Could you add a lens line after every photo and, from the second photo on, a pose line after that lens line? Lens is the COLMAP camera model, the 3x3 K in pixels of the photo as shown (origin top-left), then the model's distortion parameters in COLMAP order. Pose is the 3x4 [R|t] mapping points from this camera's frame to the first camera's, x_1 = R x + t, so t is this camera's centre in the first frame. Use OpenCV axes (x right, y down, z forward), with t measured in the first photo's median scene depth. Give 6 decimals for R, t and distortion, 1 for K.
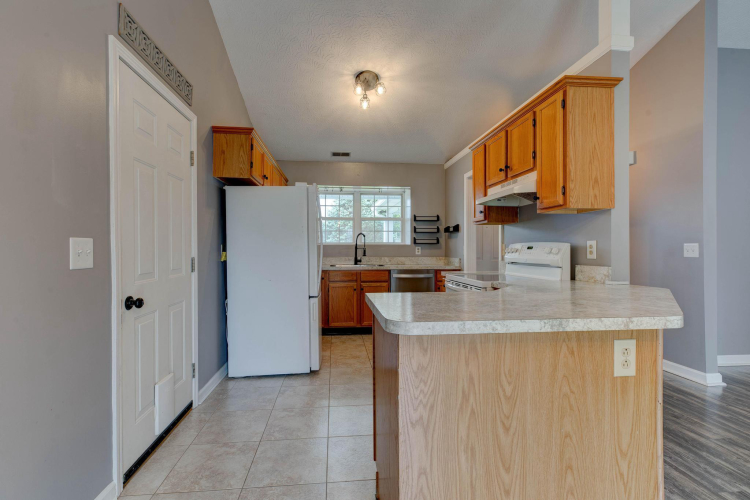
lens RADIAL K [[342.2, 0, 368.8], [0, 342.2, 252.7], [0, 0, 1]] dist [0.000460, -0.001569]
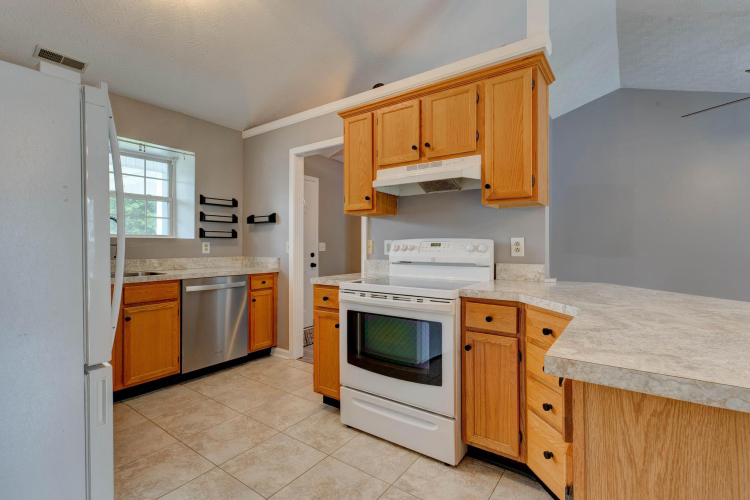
lens RADIAL K [[342.2, 0, 374.0], [0, 342.2, 245.1], [0, 0, 1]] dist [0.000460, -0.001569]
pose [[0.657165, -0.000927, 0.753746, -0.250558], [0.006986, 0.999964, -0.004861, -0.009054], [-0.753714, 0.008460, 0.657148, 0.491355]]
